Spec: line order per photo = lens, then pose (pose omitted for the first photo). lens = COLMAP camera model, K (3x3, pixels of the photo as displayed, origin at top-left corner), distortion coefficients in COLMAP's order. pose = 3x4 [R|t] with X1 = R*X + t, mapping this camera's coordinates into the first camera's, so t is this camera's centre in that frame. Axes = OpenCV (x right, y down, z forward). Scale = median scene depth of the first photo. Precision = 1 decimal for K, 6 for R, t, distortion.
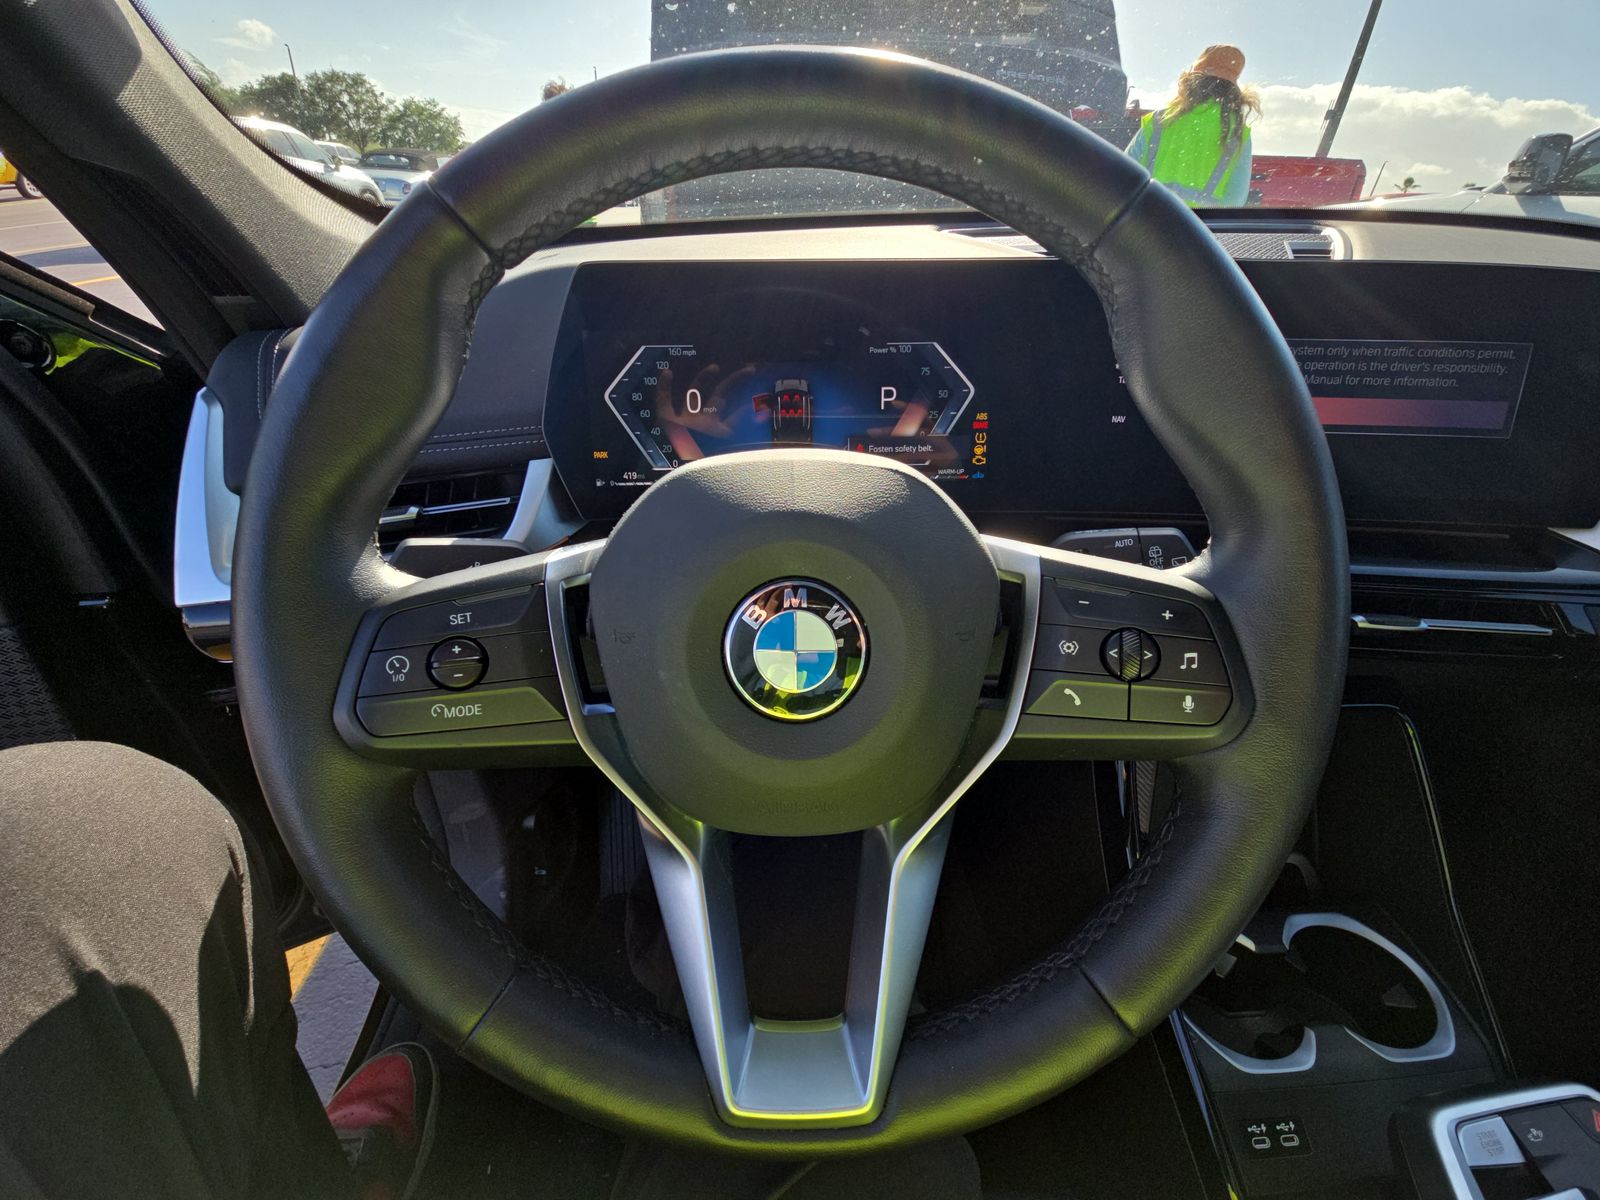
lens RADIAL K [[700.7, 0, 801.5], [0, 700.7, 614.5], [0, 0, 1]] dist [0.021261, -0.017654]
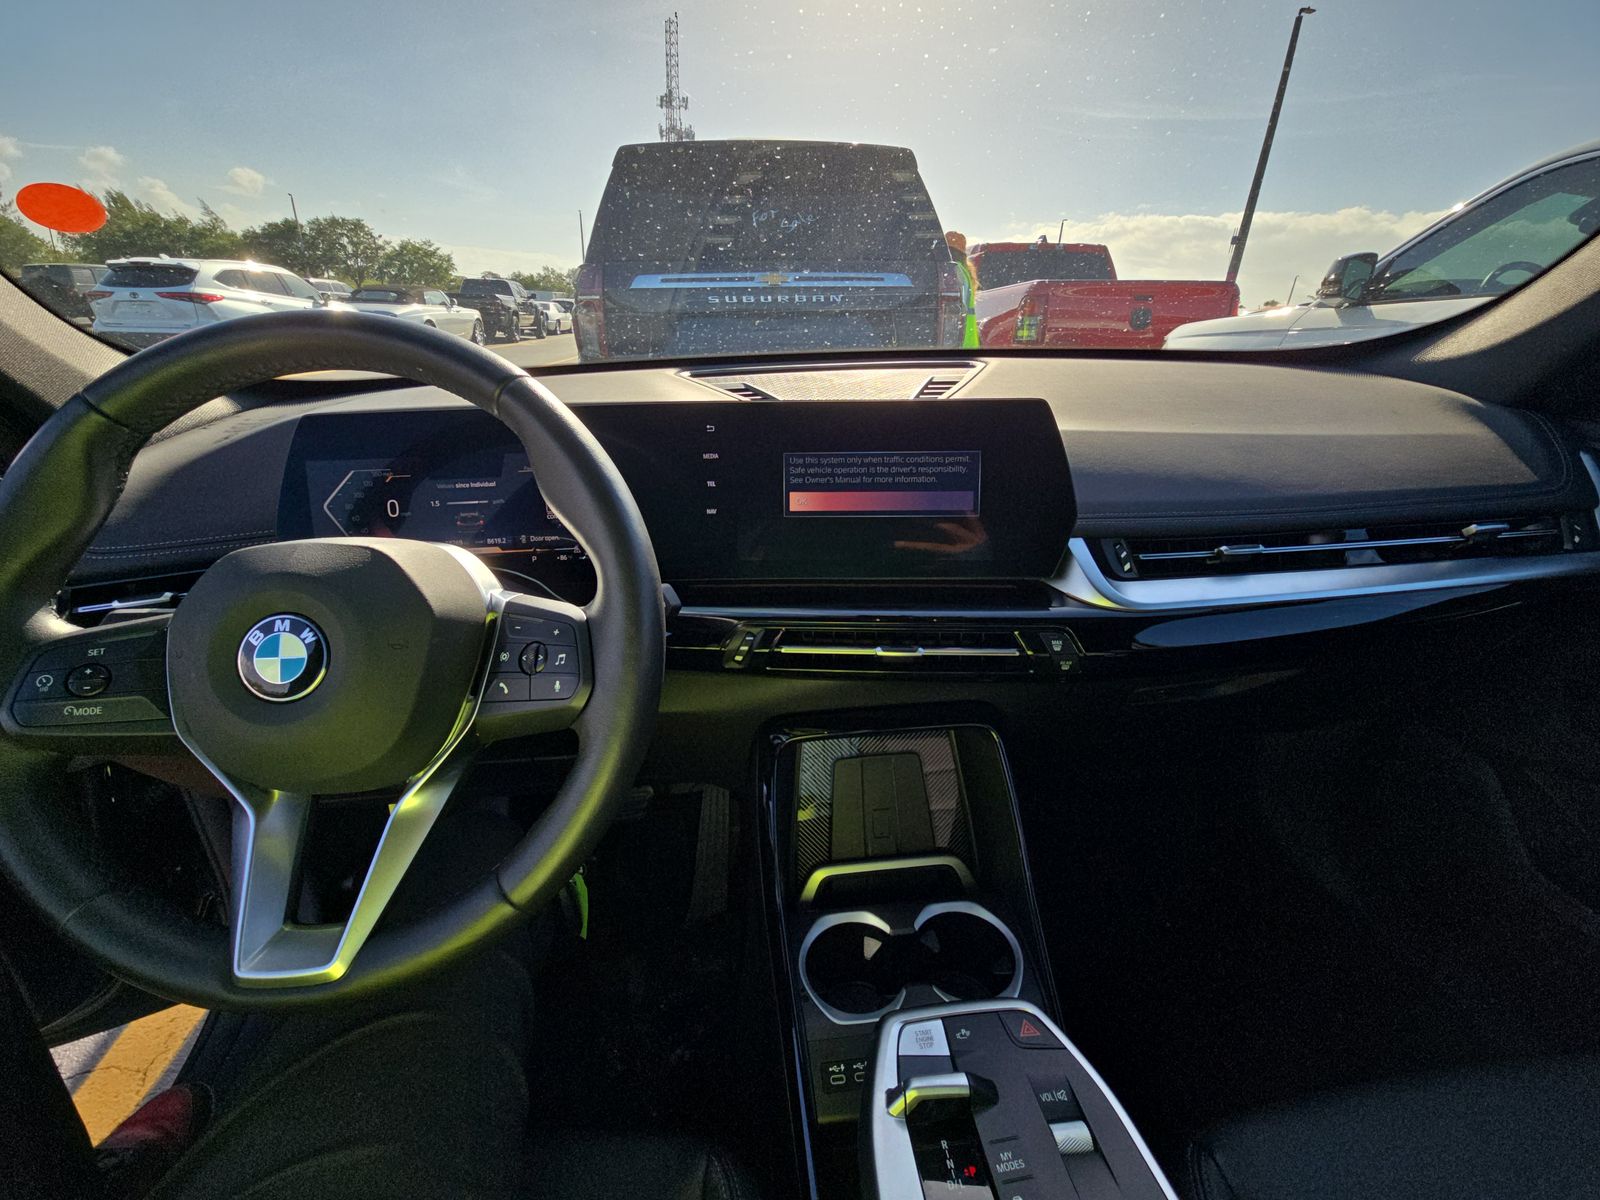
lens RADIAL K [[700.7, 0, 801.5], [0, 700.7, 614.5], [0, 0, 1]] dist [0.021261, -0.017654]
pose [[0.998876, -0.035957, 0.030896, 1.002092], [0.039839, 0.989921, -0.135902, 0.193786], [-0.025698, 0.136980, 0.990240, -0.564979]]
